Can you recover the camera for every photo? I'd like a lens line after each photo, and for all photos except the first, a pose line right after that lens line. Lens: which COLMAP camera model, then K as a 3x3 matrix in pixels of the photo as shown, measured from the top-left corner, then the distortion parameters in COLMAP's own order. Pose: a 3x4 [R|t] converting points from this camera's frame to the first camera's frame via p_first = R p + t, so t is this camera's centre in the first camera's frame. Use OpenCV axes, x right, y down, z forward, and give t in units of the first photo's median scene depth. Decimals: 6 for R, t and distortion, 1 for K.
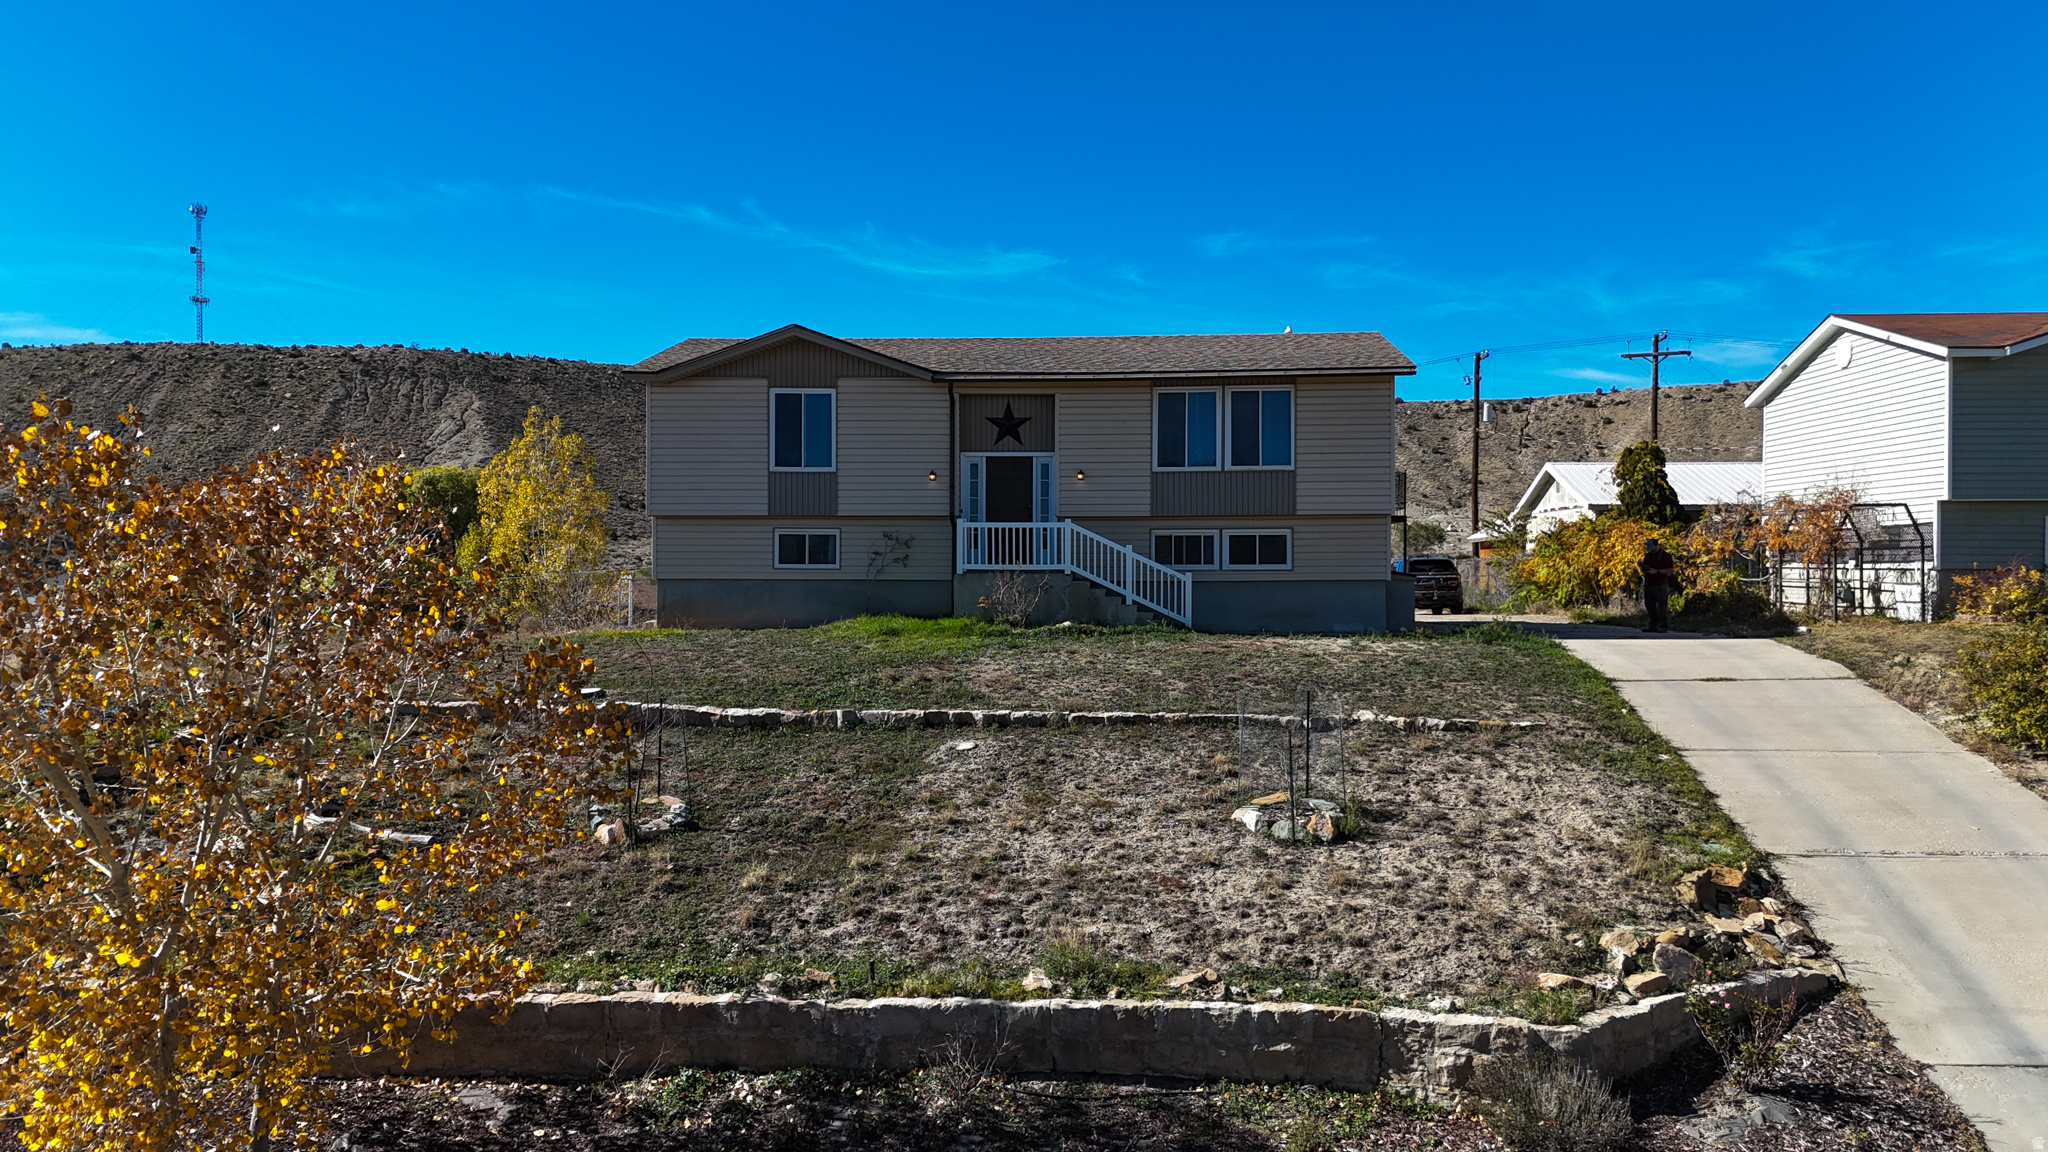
lens RADIAL K [[1508.4, 0, 1031.1], [0, 1508.4, 576.5], [0, 0, 1]] dist [0.060095, -0.002975]
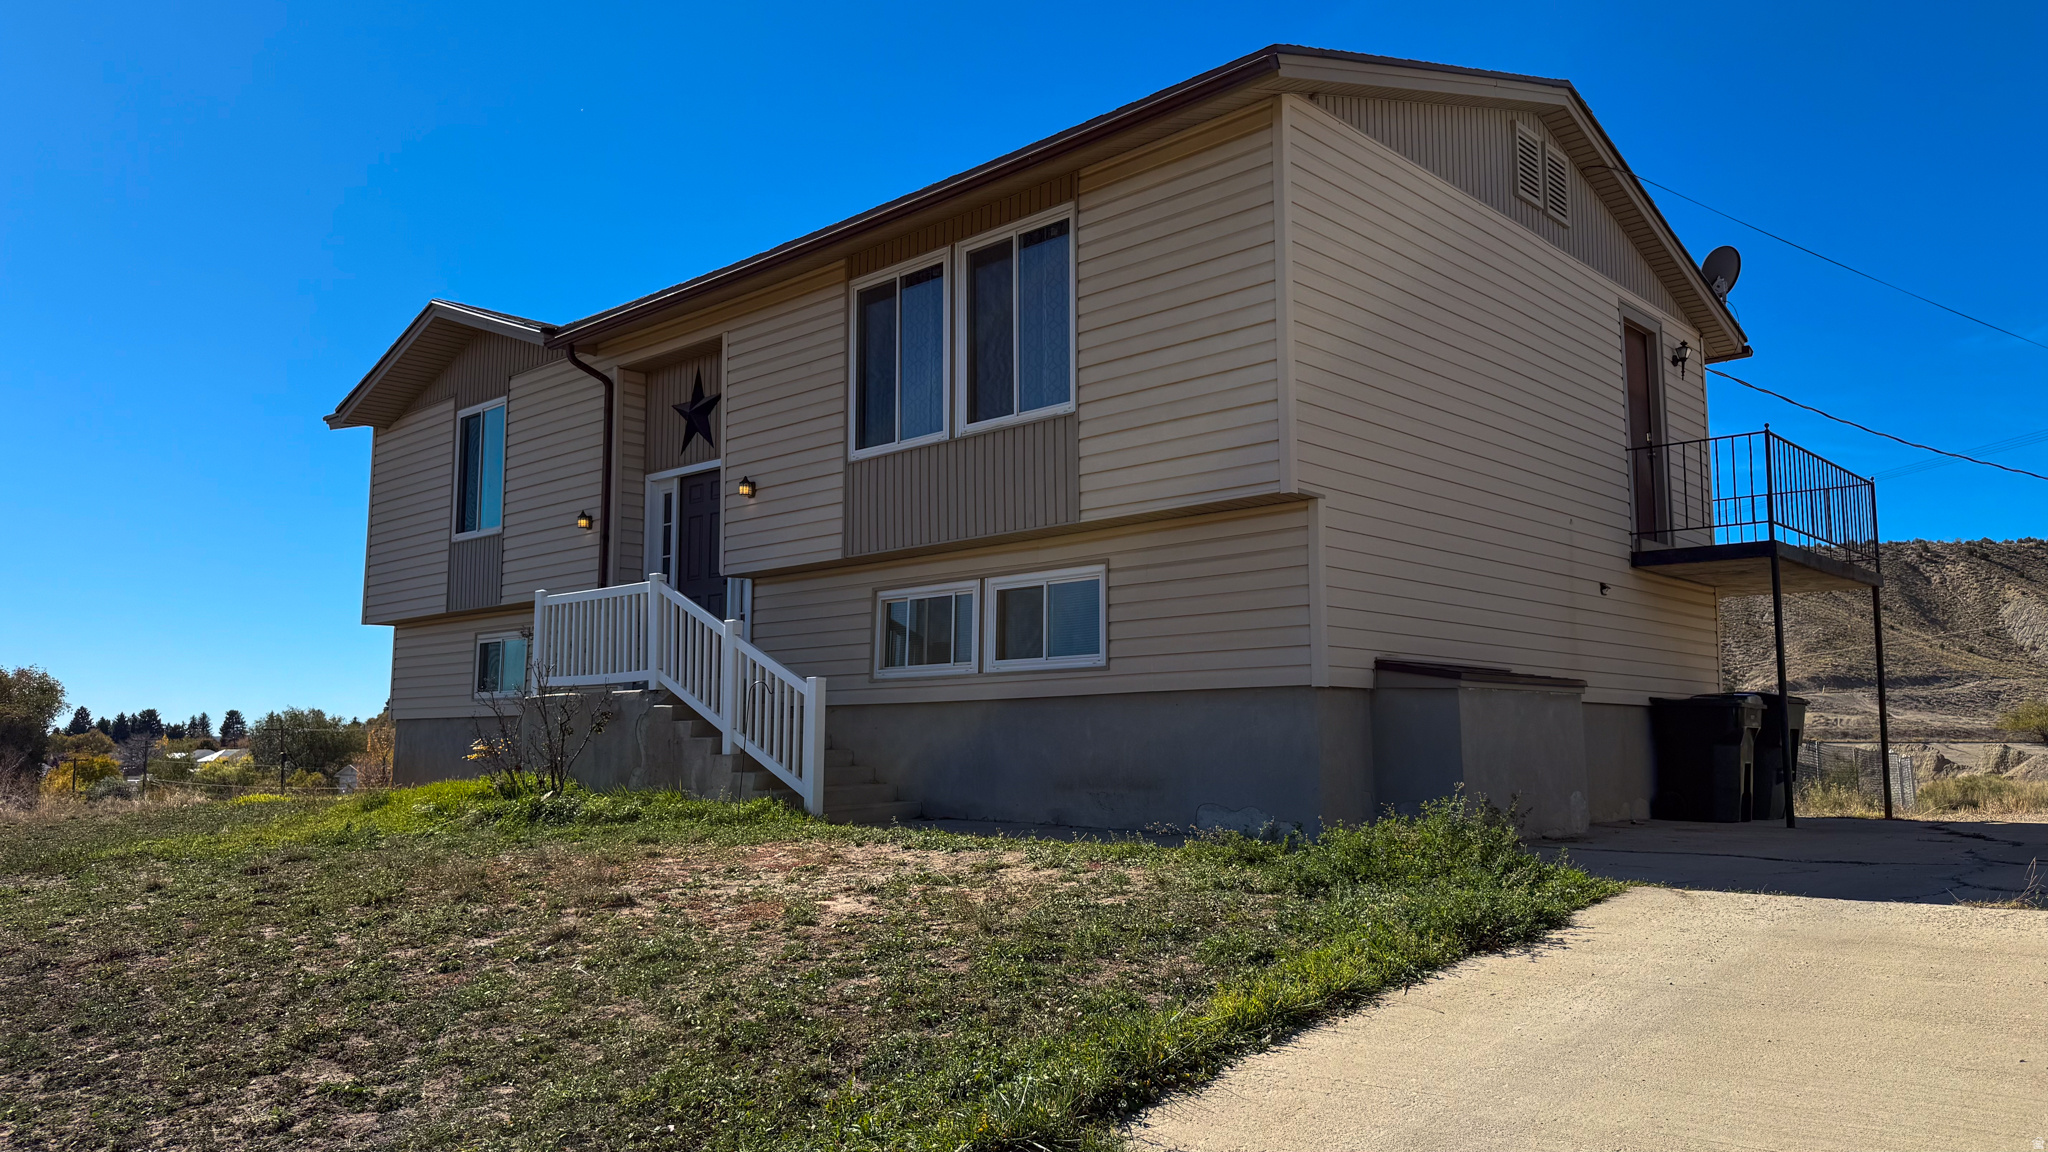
lens RADIAL K [[1452.1, 0, 1036.4], [0, 1452.1, 587.5], [0, 0, 1]] dist [-0.008129, -0.002449]
pose [[0.775397, -0.071844, -0.627374, 0.402455], [-0.004363, 0.992874, -0.119093, 0.020119], [0.631459, 0.095081, 0.769558, 0.715115]]
